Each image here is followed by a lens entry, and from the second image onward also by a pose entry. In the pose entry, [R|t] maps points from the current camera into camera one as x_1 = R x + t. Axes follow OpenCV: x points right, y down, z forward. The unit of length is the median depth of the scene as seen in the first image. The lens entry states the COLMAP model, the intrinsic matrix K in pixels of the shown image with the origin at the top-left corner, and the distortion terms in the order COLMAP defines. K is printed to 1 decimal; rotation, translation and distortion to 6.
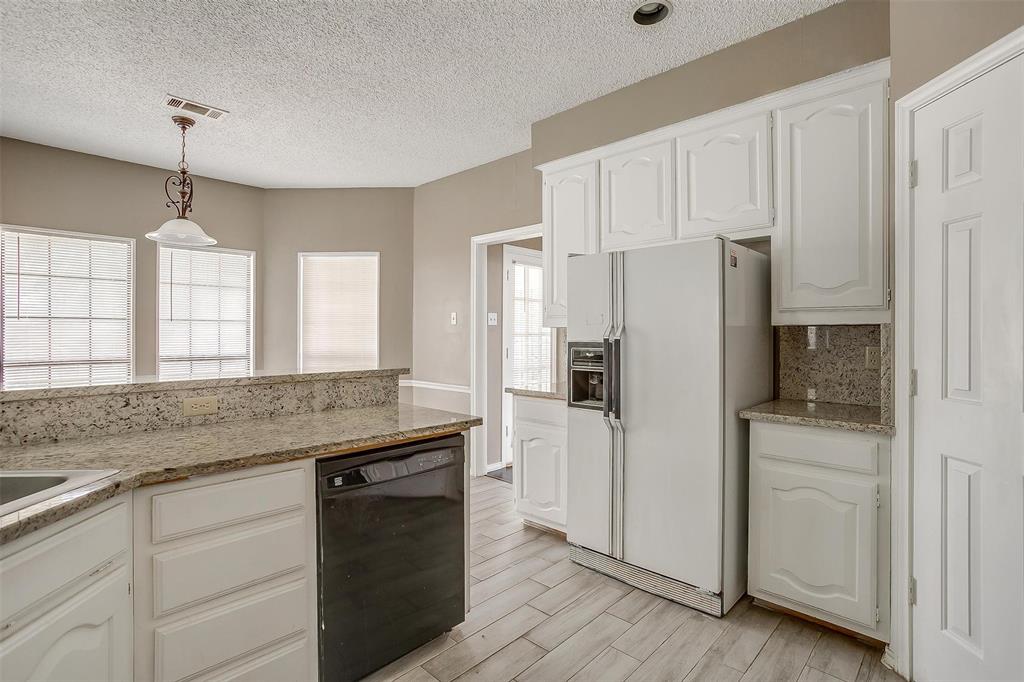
lens RADIAL K [[497.2, 0, 503.4], [0, 497.2, 337.5], [0, 0, 1]] dist [-0.026063, 0.007171]
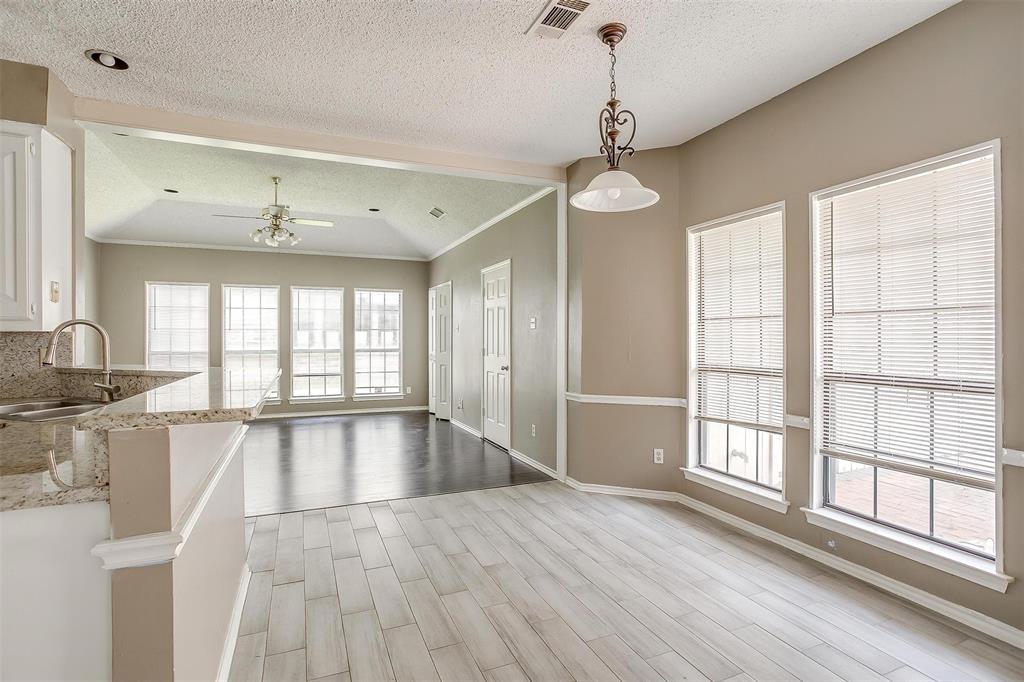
lens RADIAL K [[497.2, 0, 515.2], [0, 497.2, 340.4], [0, 0, 1]] dist [-0.026063, 0.007171]
pose [[-0.364108, 0.005521, -0.931340, 0.060448], [-0.005127, 0.999955, 0.007933, -0.008050], [0.931342, 0.007664, -0.364064, 1.259039]]
